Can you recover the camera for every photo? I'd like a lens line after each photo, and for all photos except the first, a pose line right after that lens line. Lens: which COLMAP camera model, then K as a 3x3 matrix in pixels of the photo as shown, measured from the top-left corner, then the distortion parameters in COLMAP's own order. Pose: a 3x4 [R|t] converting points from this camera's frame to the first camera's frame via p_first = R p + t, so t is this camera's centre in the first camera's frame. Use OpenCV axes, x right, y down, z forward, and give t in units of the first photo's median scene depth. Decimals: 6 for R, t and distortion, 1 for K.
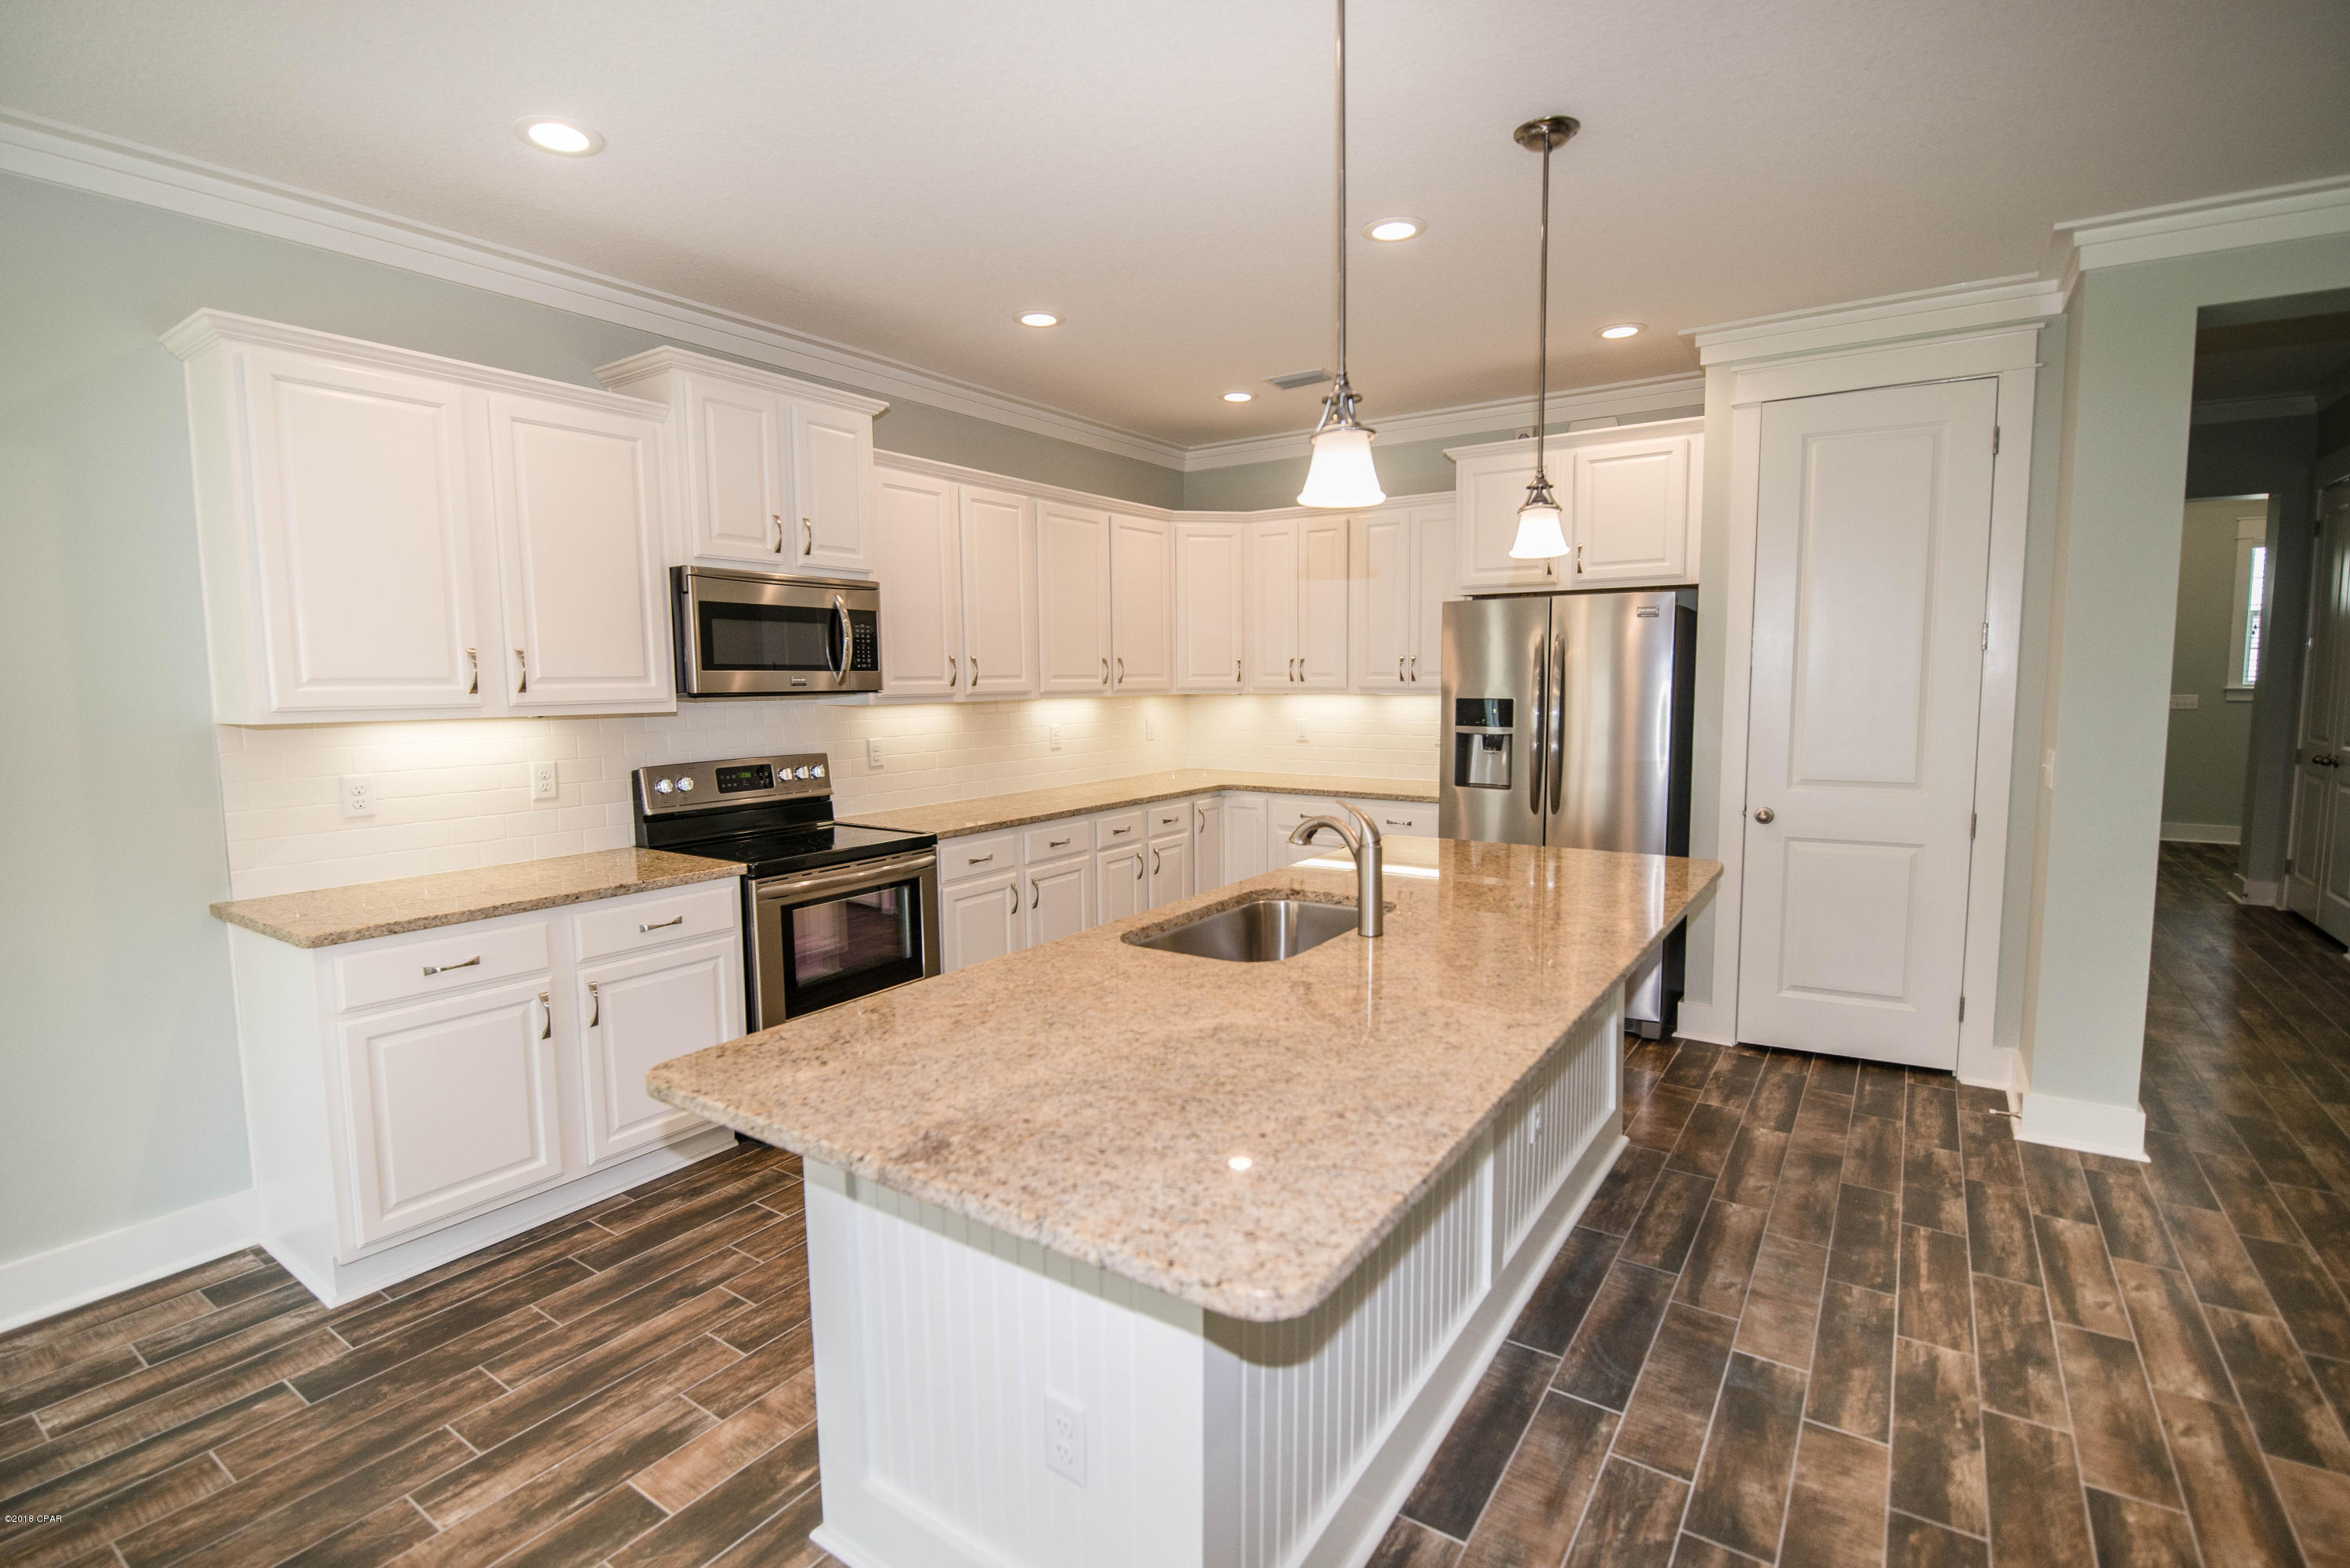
lens RADIAL K [[1094.9, 0, 1186.8], [0, 1094.9, 772.5], [0, 0, 1]] dist [0.001901, -0.011210]
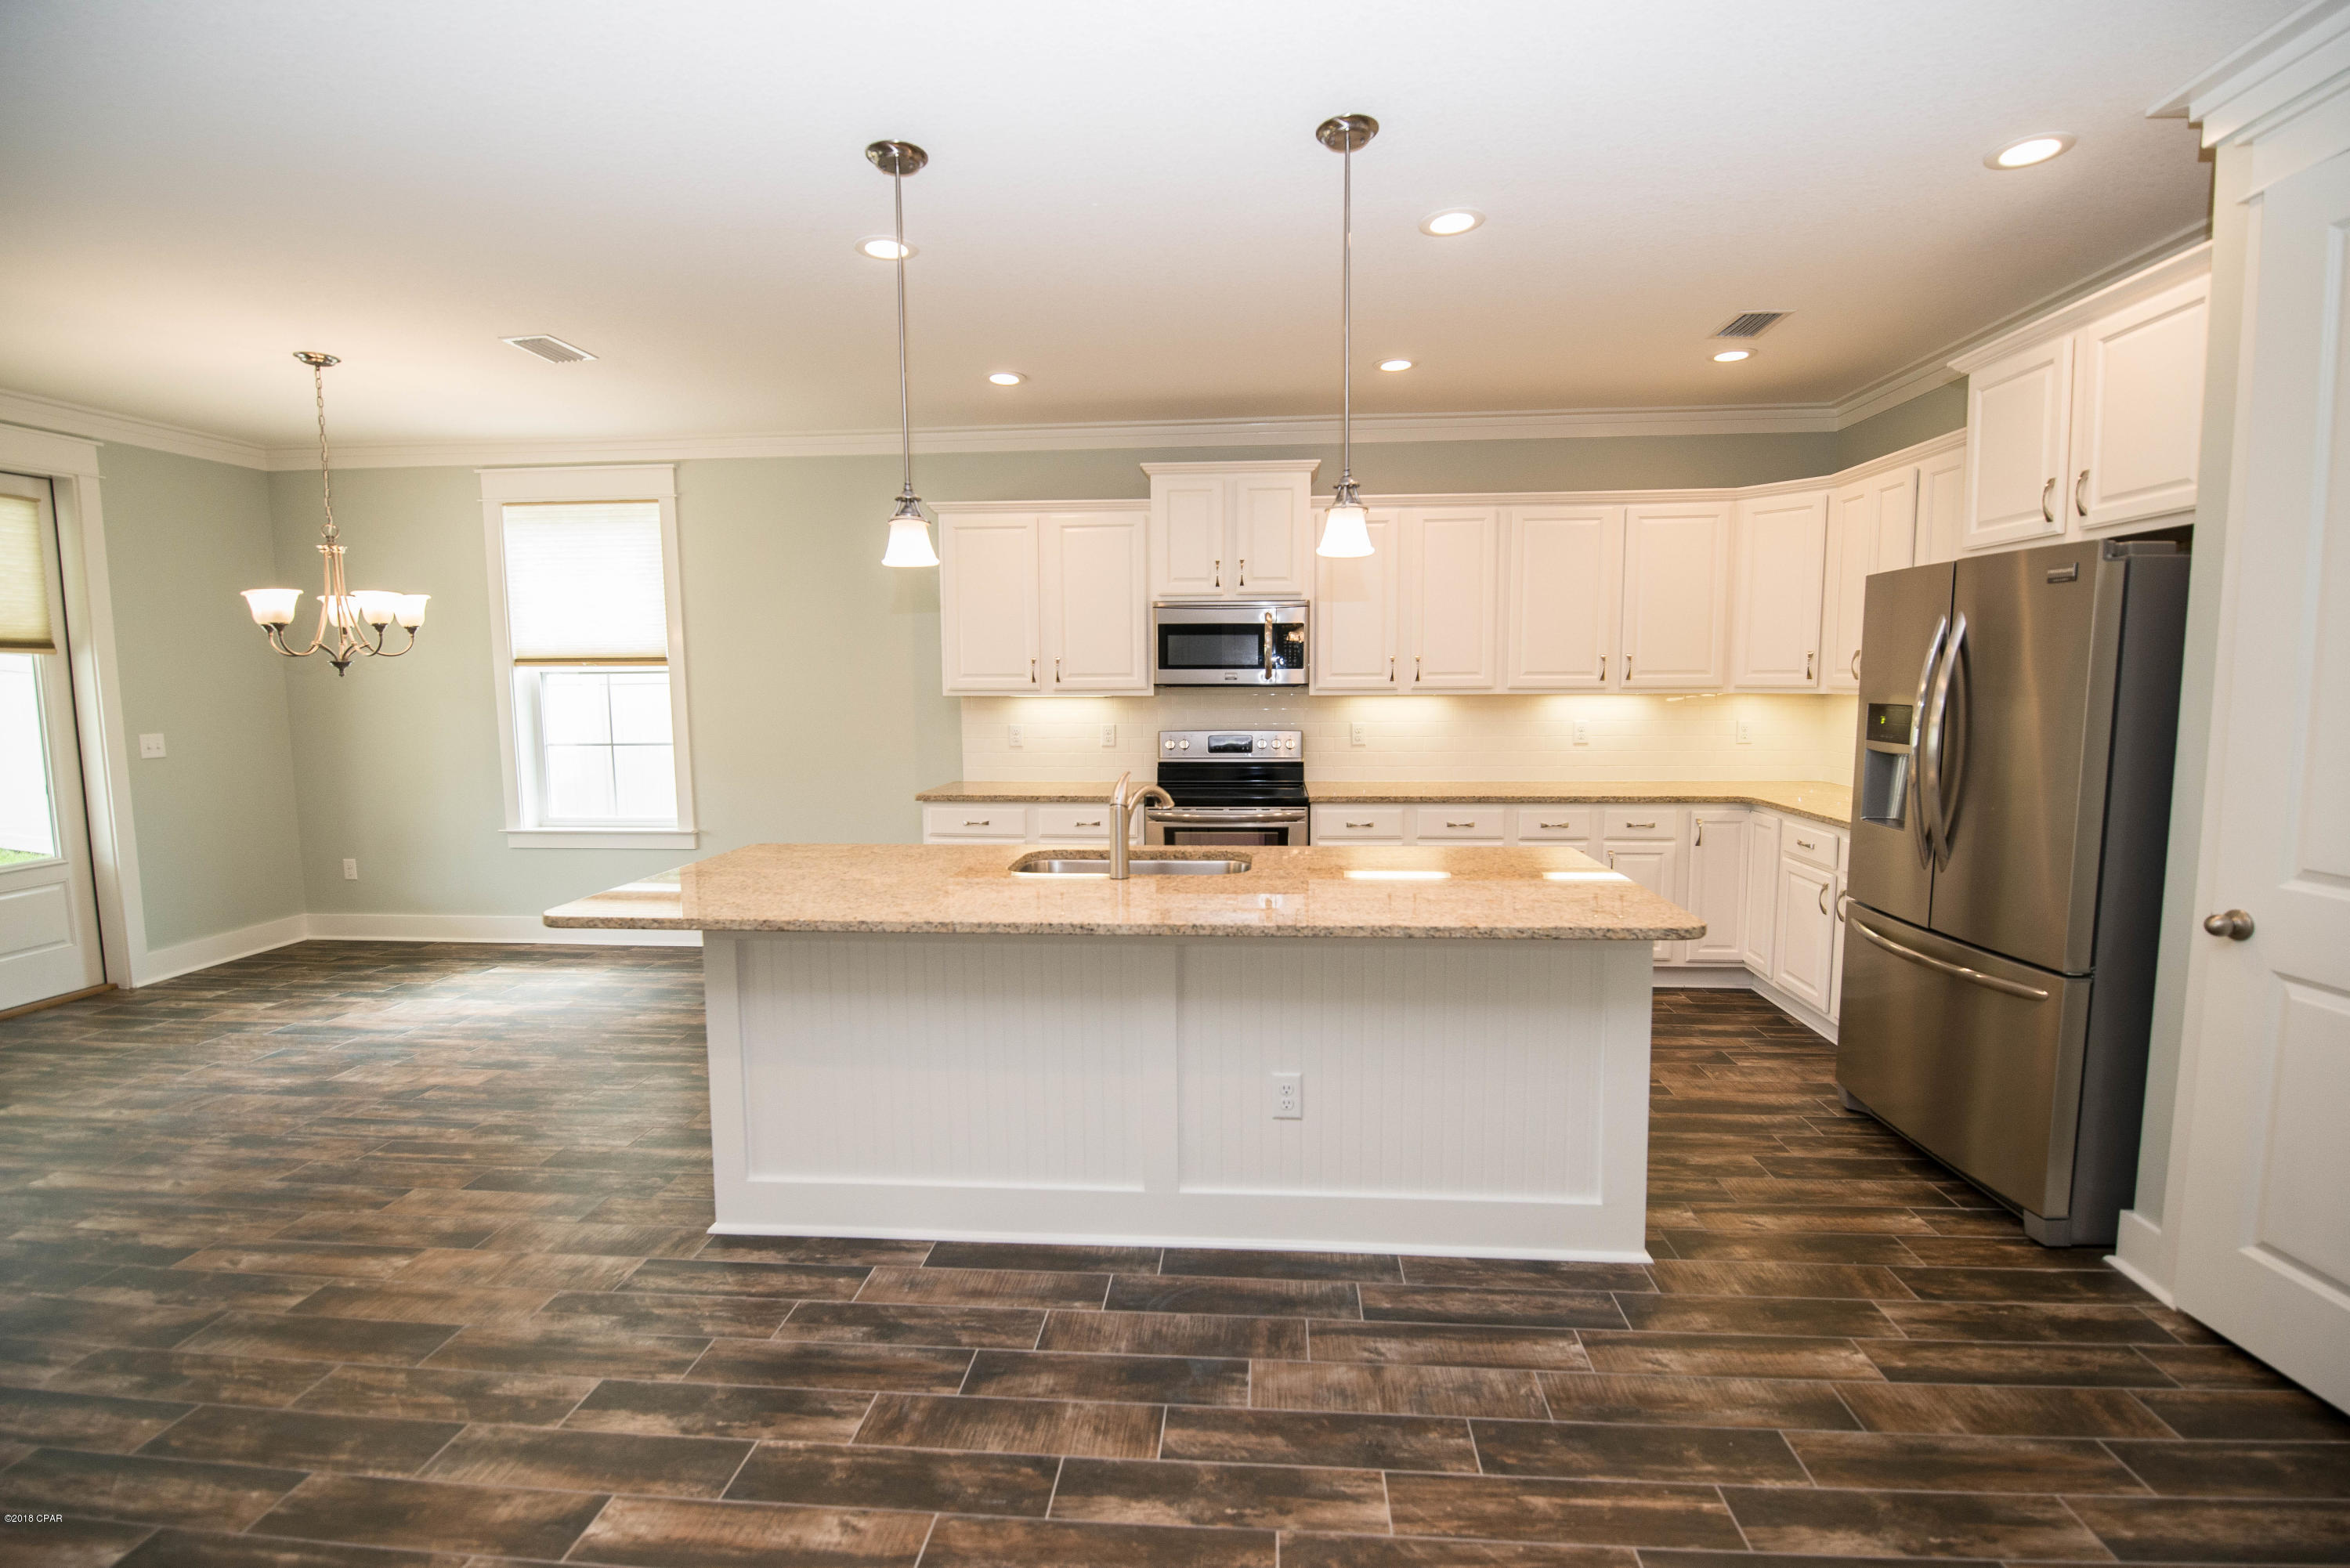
lens RADIAL K [[1027.2, 0, 1188.9], [0, 1027.2, 793.7], [0, 0, 1]] dist [0.000248, -0.009901]
pose [[0.492124, 0.104351, -0.864248, 1.064380], [-0.074524, 0.994195, 0.077605, -0.045000], [0.867329, 0.026216, 0.497044, 0.412321]]
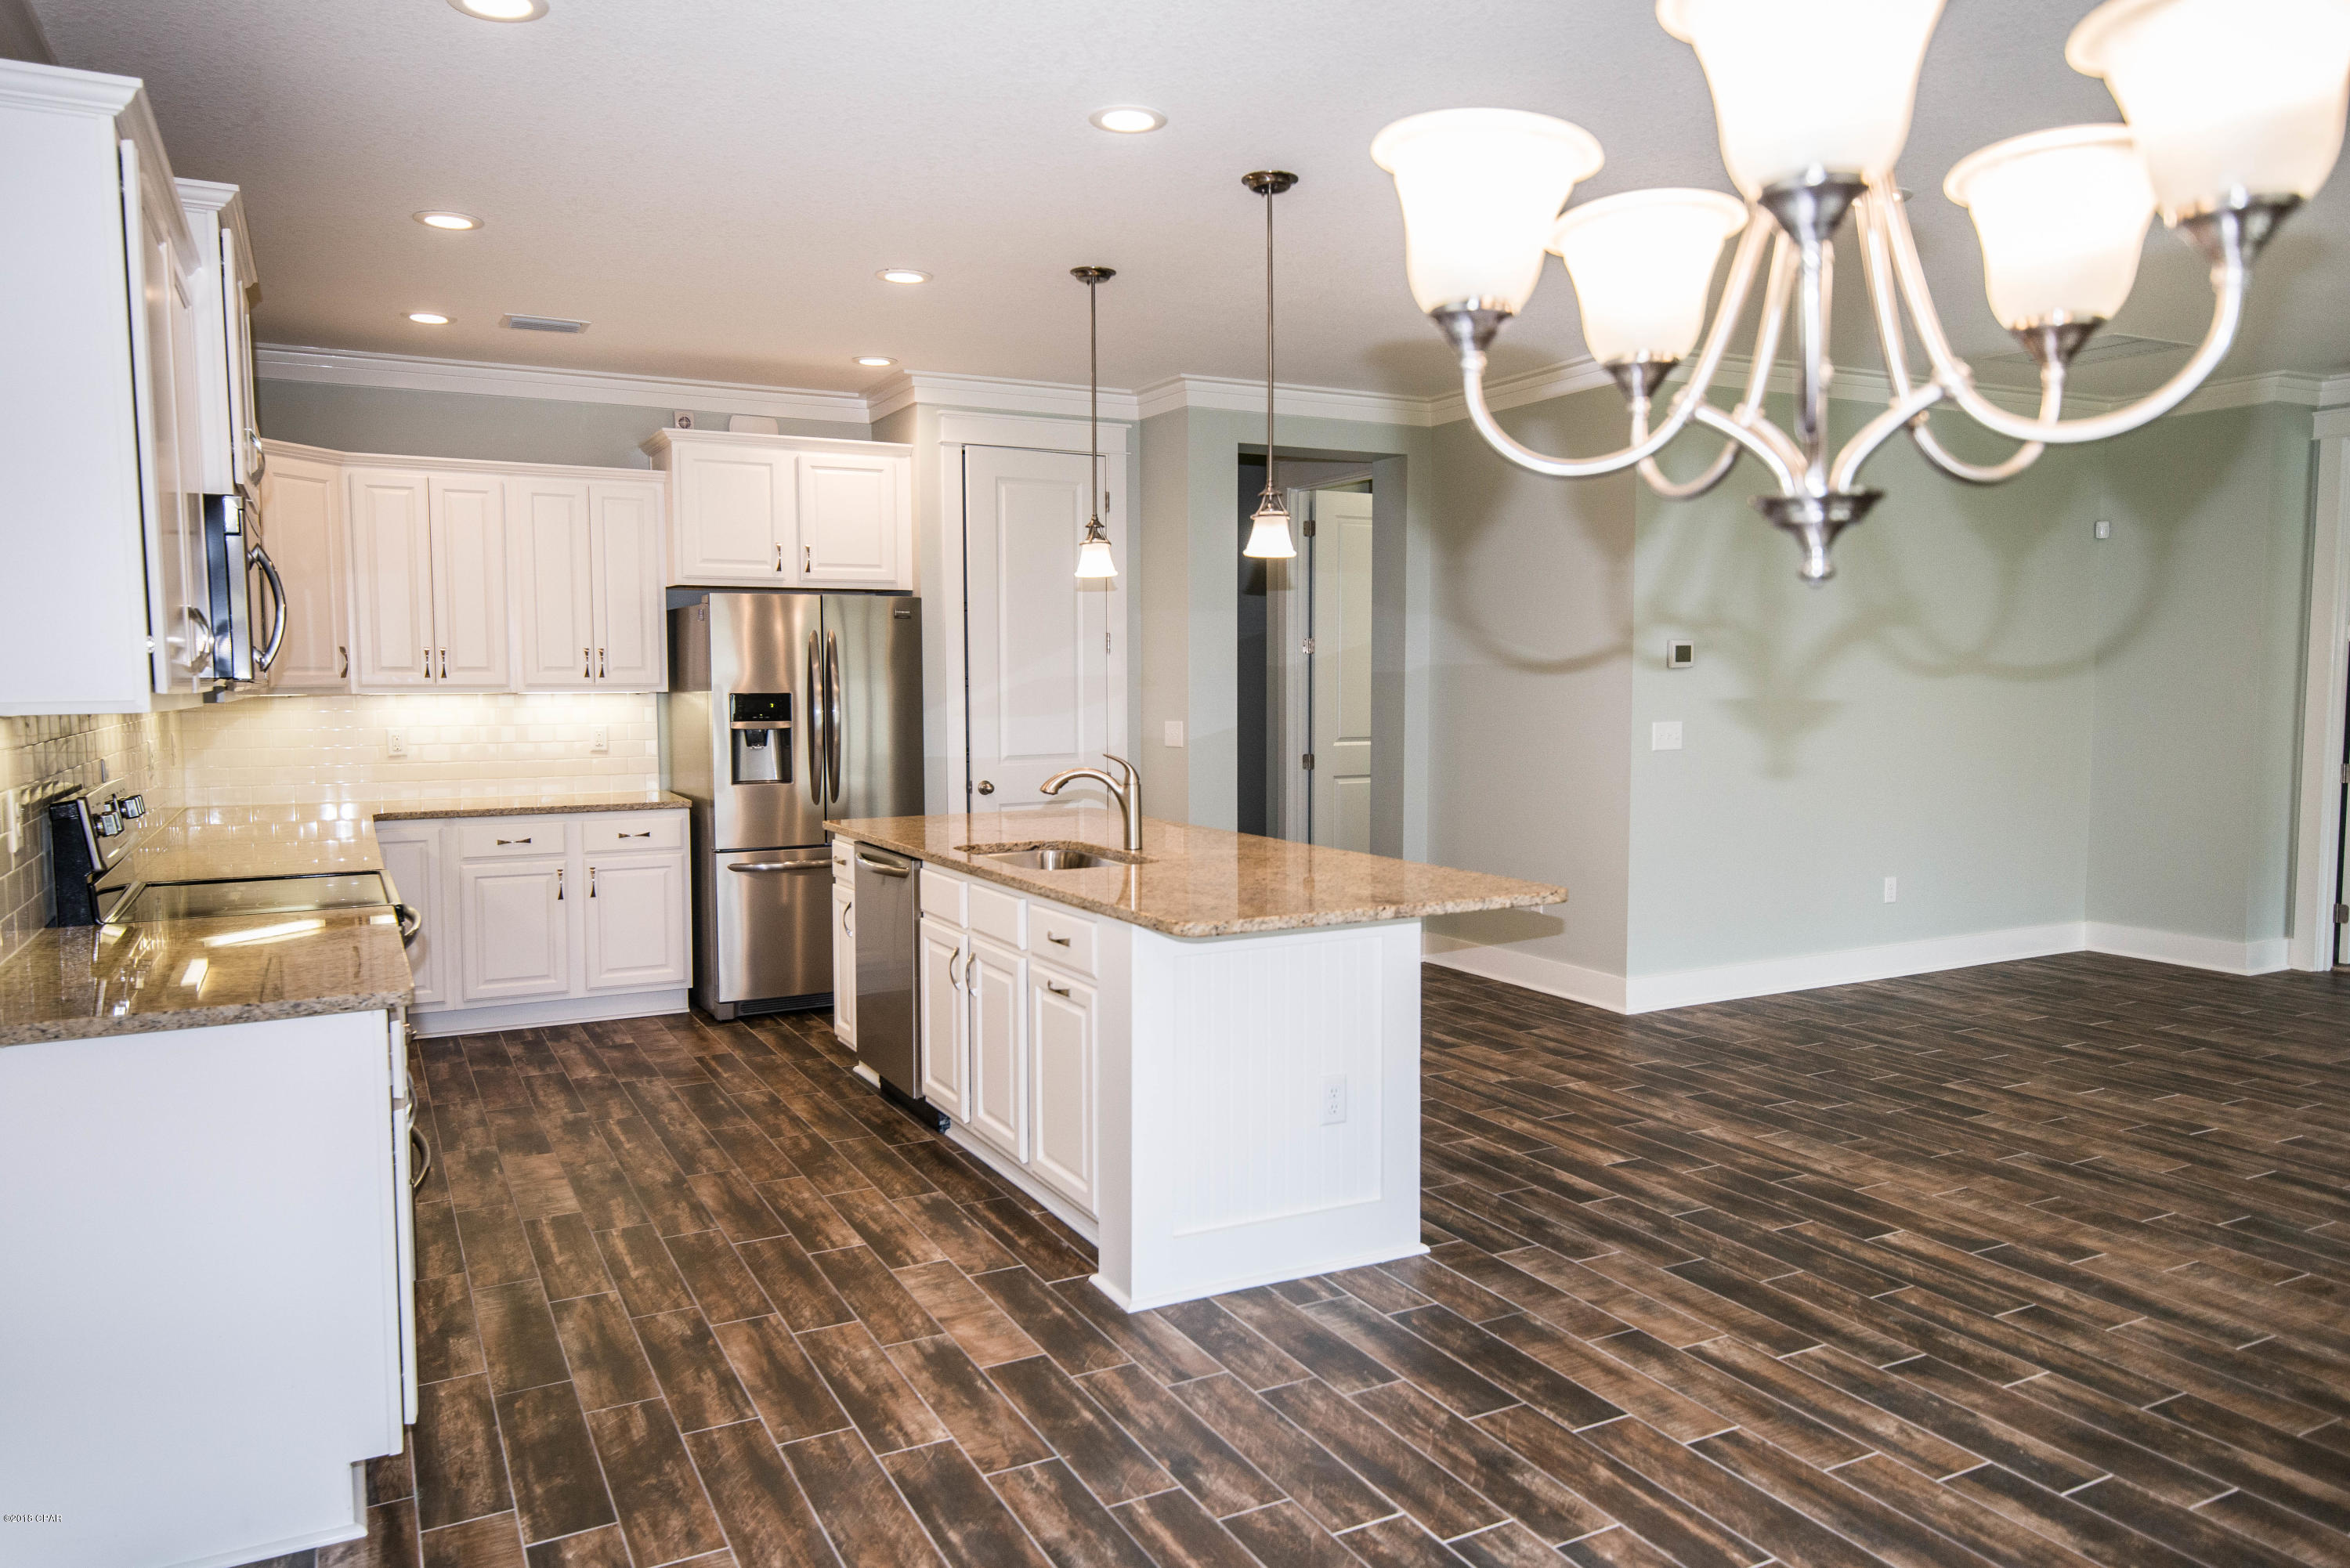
lens RADIAL K [[1541.4, 0, 1160.9], [0, 1541.4, 778.3], [0, 0, 1]] dist [0.025253, 0.001774]
pose [[0.477666, -0.053635, 0.876903, -1.314903], [0.080113, 0.996635, 0.017319, 0.023510], [-0.874881, 0.061978, 0.480356, 0.025775]]
